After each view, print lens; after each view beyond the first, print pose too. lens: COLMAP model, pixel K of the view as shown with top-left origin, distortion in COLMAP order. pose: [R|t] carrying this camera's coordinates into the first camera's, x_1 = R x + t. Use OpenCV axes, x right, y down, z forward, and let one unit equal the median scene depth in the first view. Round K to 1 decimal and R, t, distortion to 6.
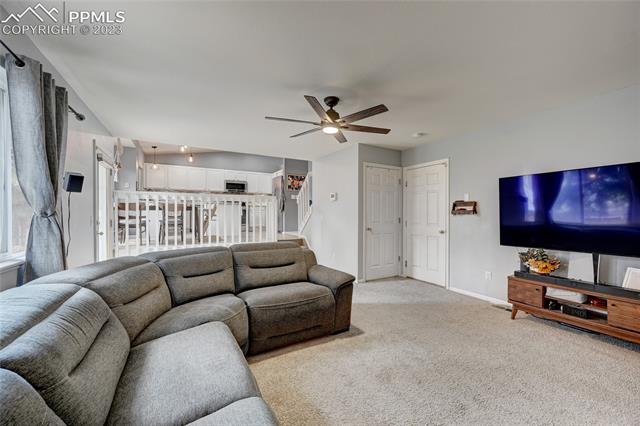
lens RADIAL K [[253.3, 0, 321.5], [0, 253.3, 214.4], [0, 0, 1]] dist [0.000310, 0.000044]
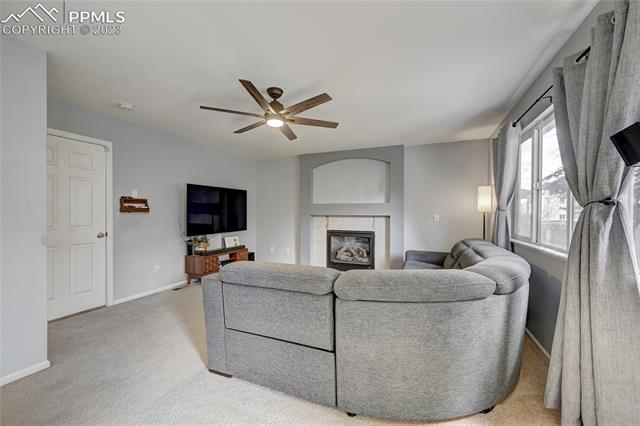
lens RADIAL K [[253.3, 0, 321.5], [0, 253.3, 214.4], [0, 0, 1]] dist [0.000310, 0.000044]
pose [[-0.609962, -0.009226, 0.792377, -0.575293], [-0.005695, 0.999957, 0.007260, -0.002714], [-0.792410, -0.000084, -0.609989, 1.011036]]
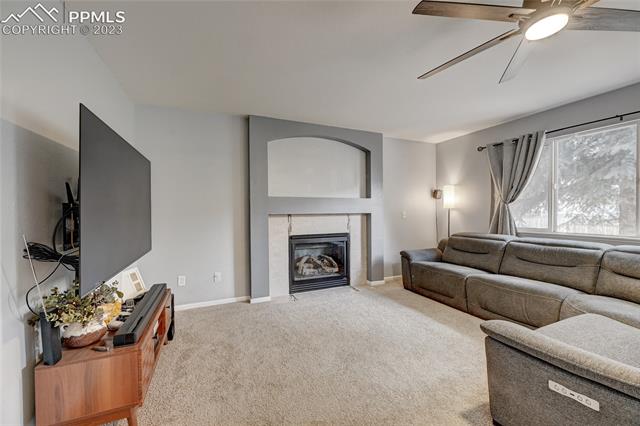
lens RADIAL K [[253.3, 0, 321.5], [0, 253.3, 214.4], [0, 0, 1]] dist [0.000310, 0.000044]
pose [[-0.994886, 0.000716, 0.101006, 0.255098], [0.001686, 0.999953, 0.009519, 0.004566], [-0.100994, 0.009641, -0.994840, 1.067266]]
